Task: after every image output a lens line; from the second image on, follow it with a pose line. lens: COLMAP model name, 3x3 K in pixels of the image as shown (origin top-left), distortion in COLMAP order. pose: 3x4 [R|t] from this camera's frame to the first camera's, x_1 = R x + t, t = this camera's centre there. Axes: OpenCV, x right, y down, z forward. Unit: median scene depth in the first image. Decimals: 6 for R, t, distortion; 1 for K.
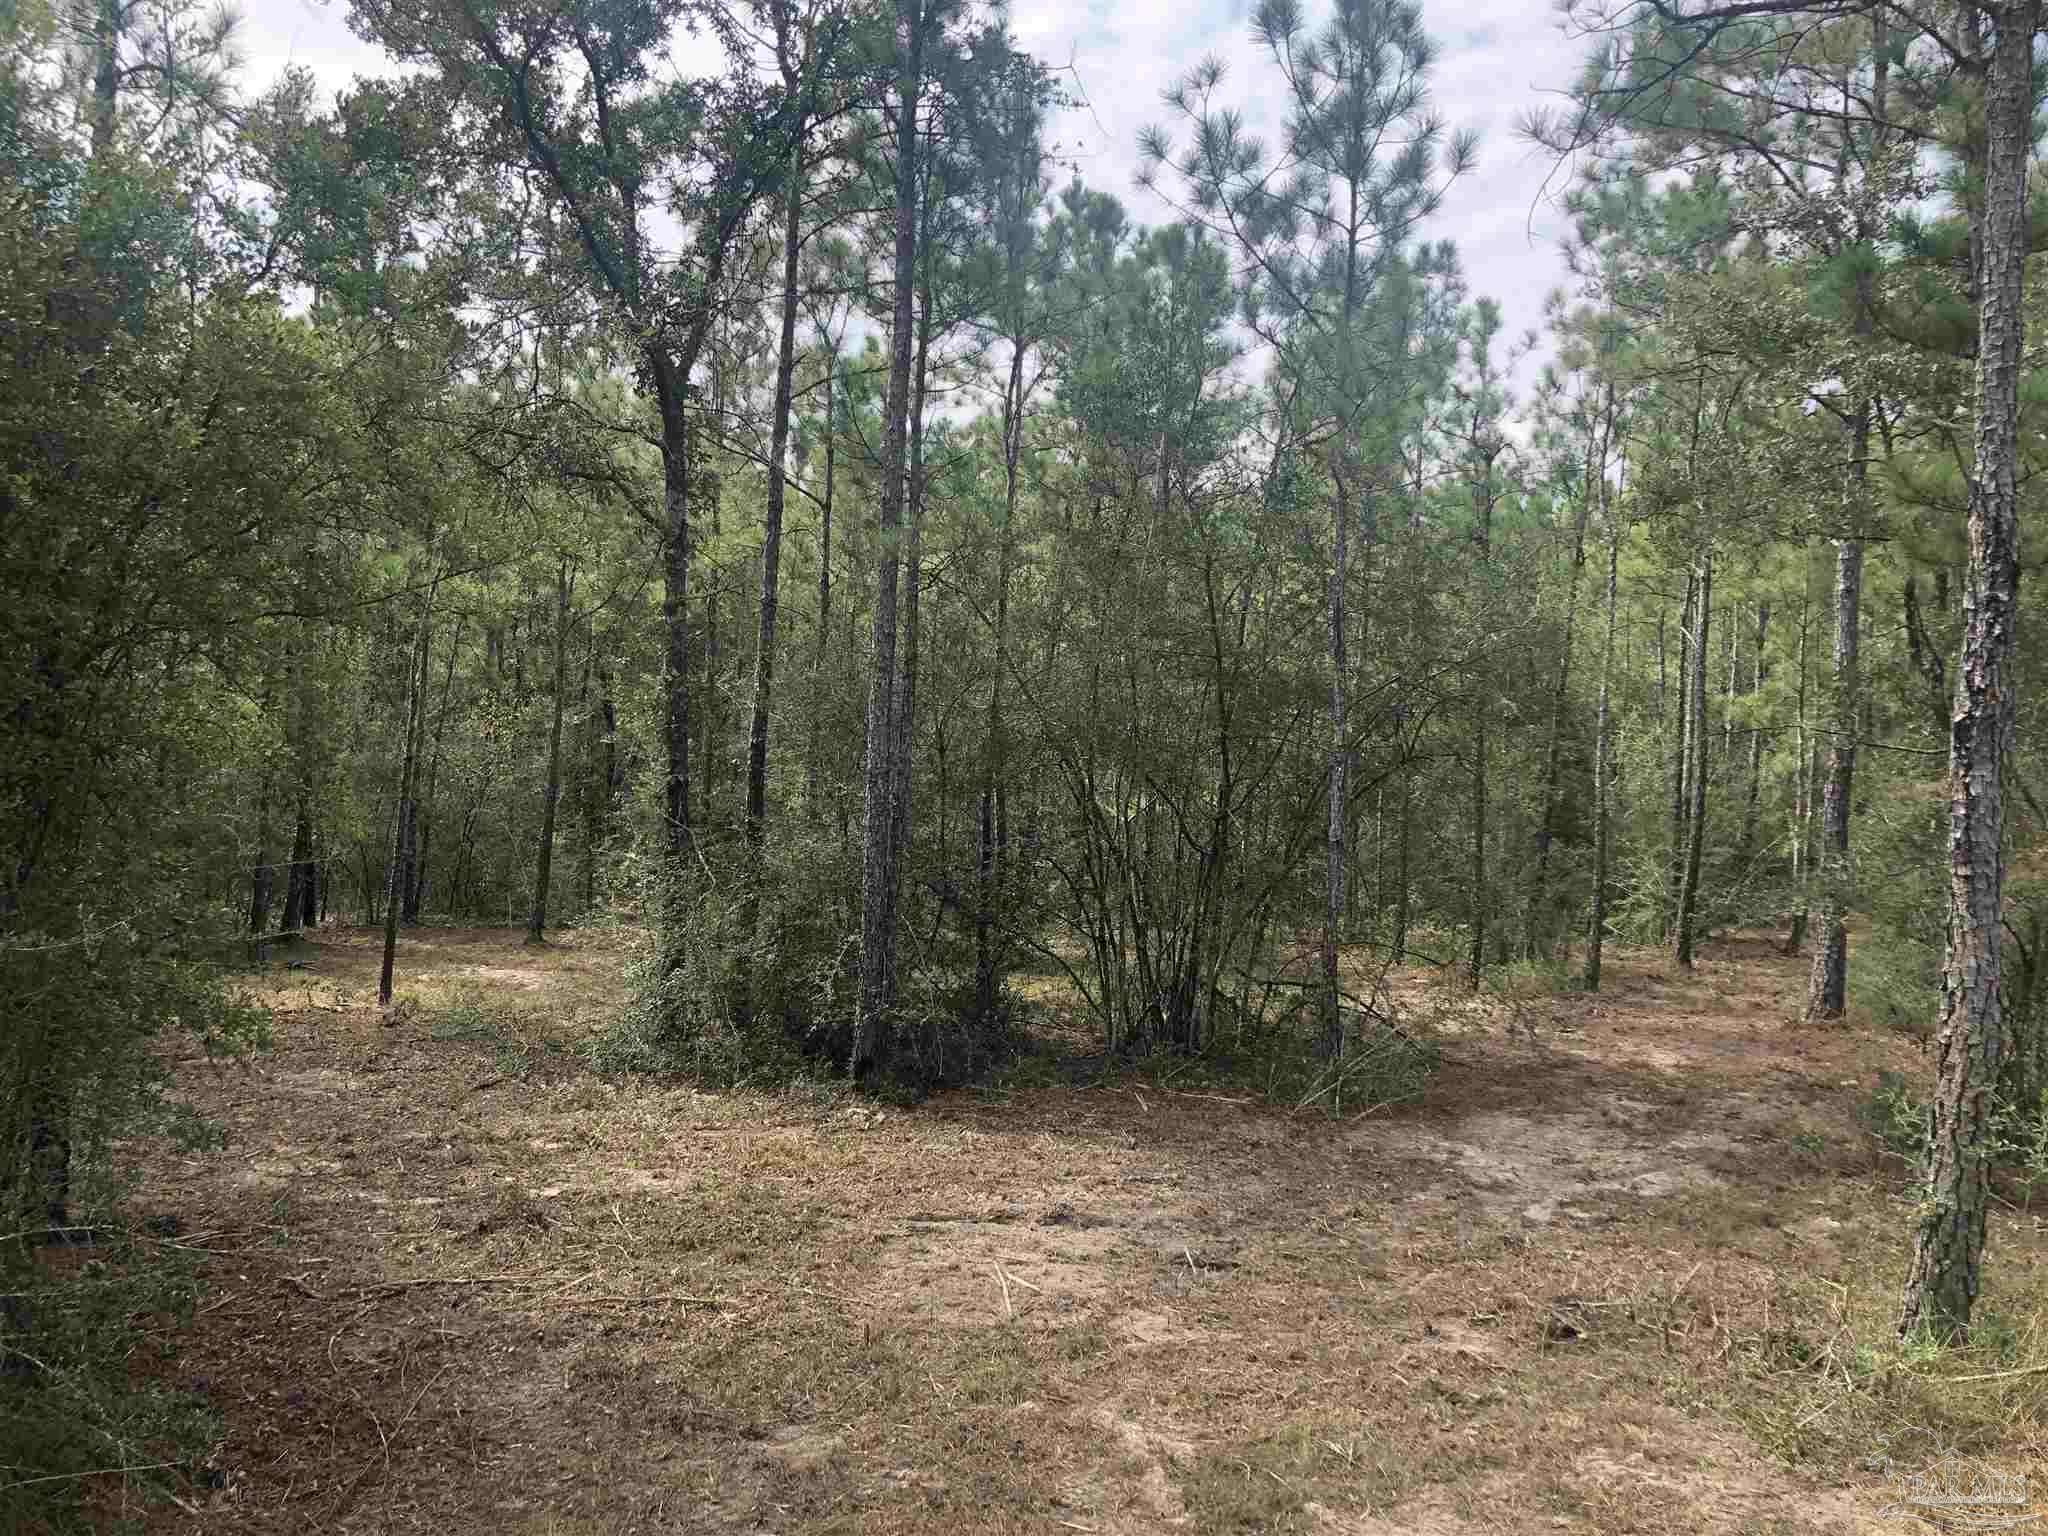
lens RADIAL K [[1662.4, 0, 1030.0], [0, 1662.4, 768.5], [0, 0, 1]] dist [0.015304, 0.003111]
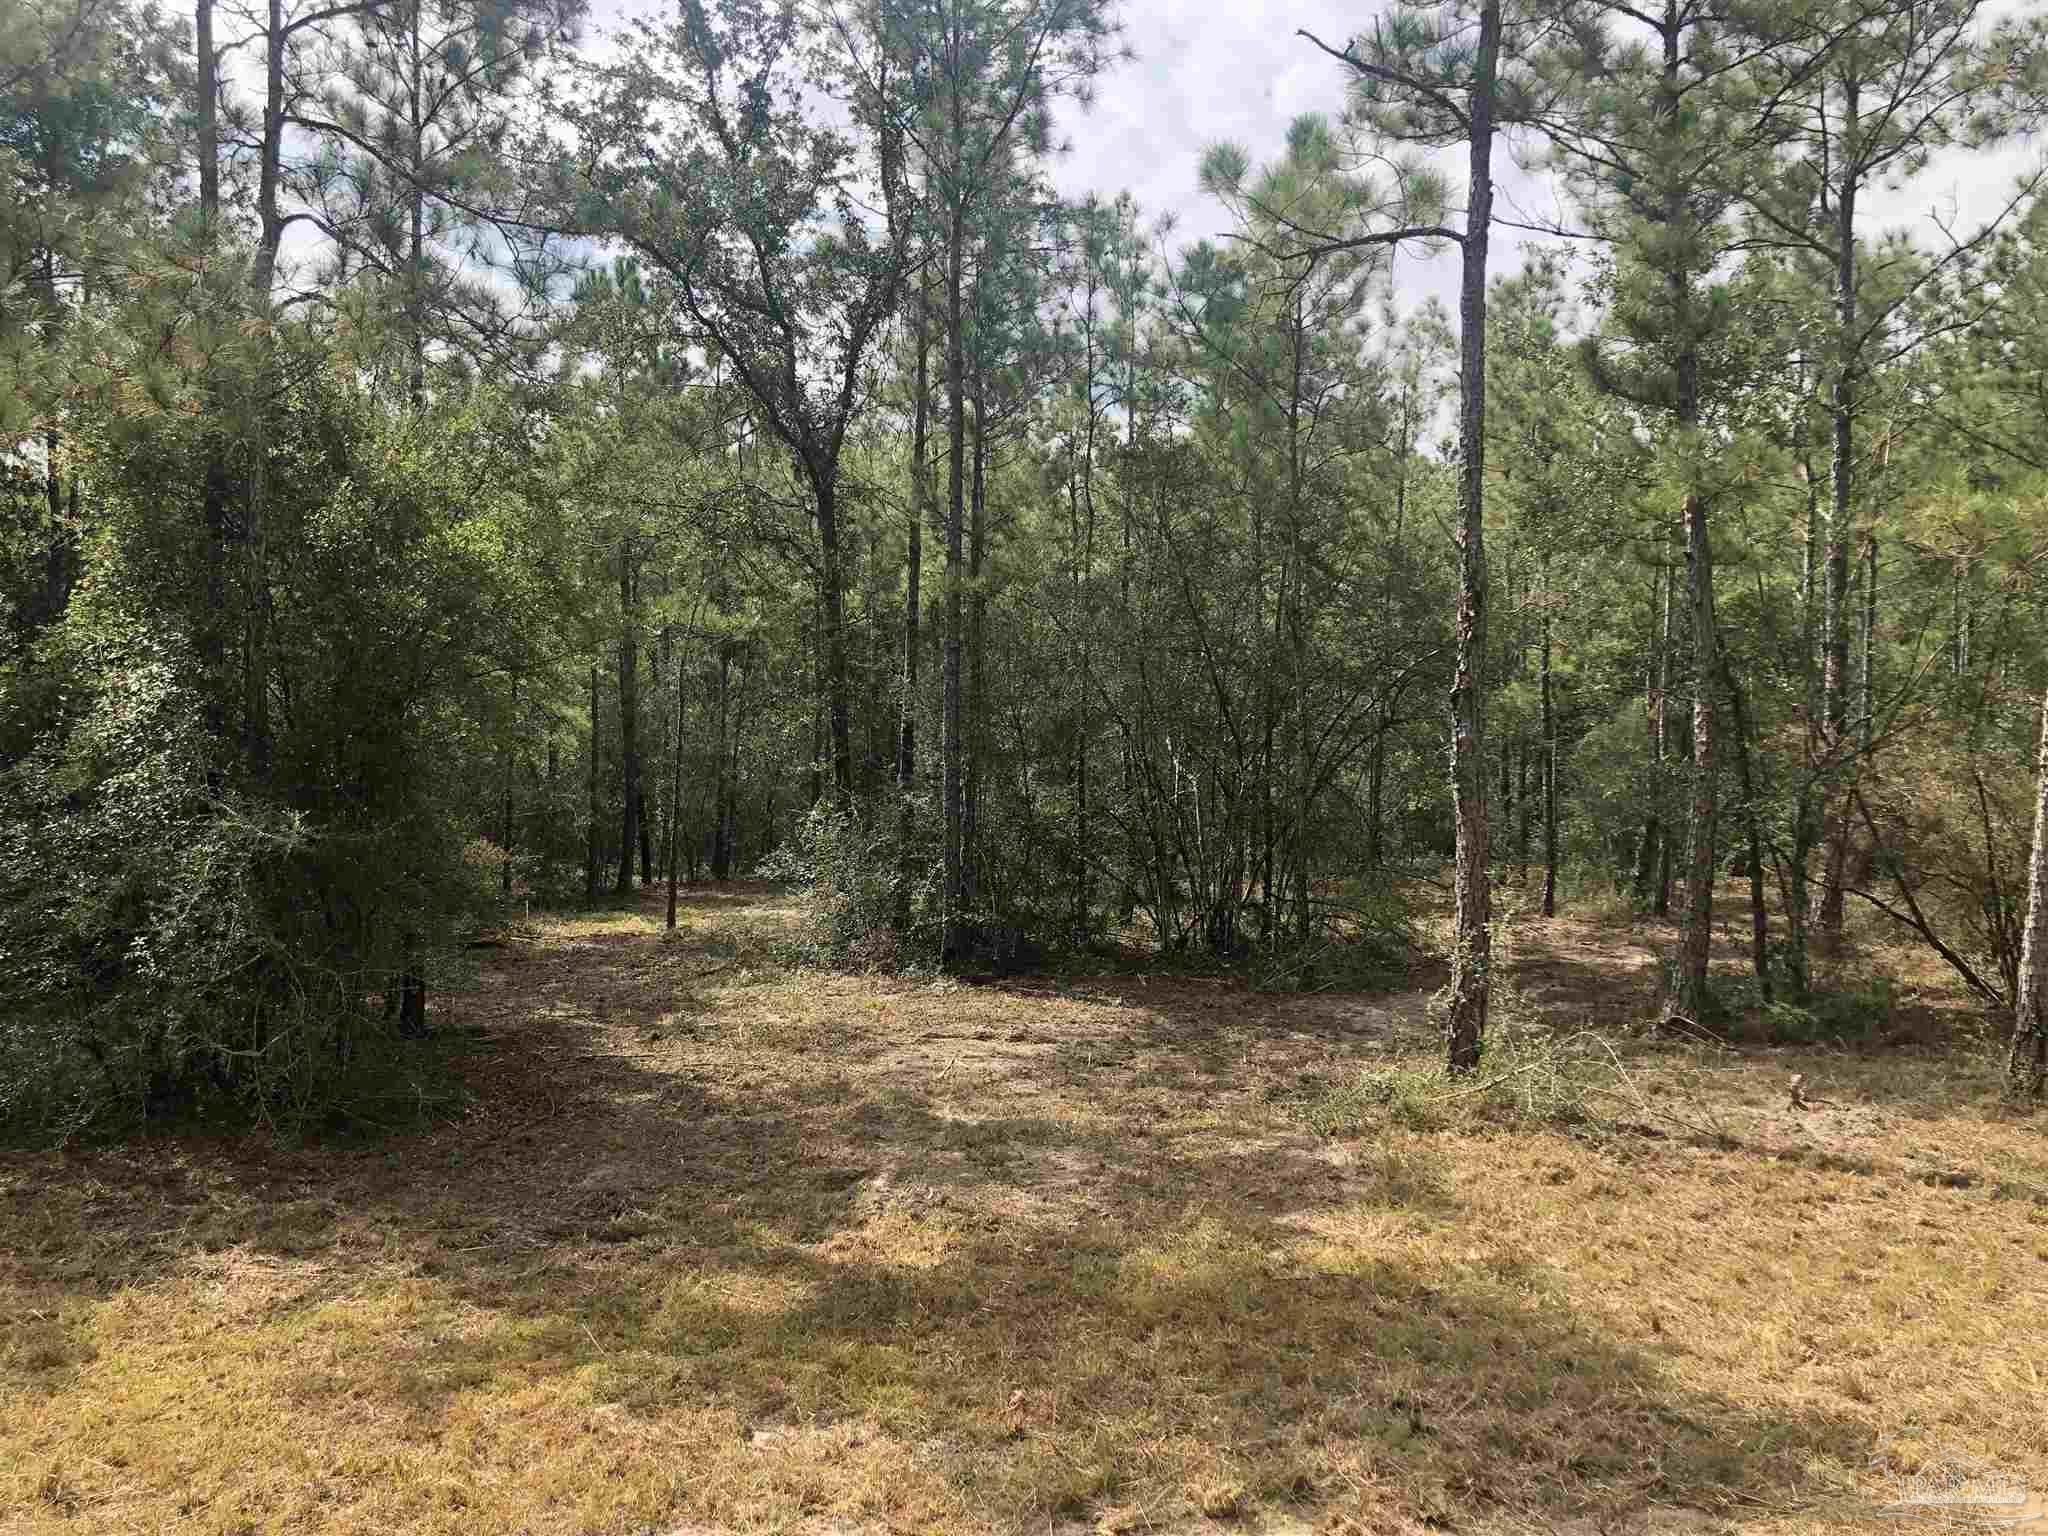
lens RADIAL K [[1662.4, 0, 1019.2], [0, 1662.4, 766.9], [0, 0, 1]] dist [0.015304, 0.003111]
pose [[0.973596, -0.032030, -0.226020, 0.257192], [0.034470, 0.999382, 0.006856, 0.011687], [0.225660, -0.014466, 0.974099, -0.323393]]
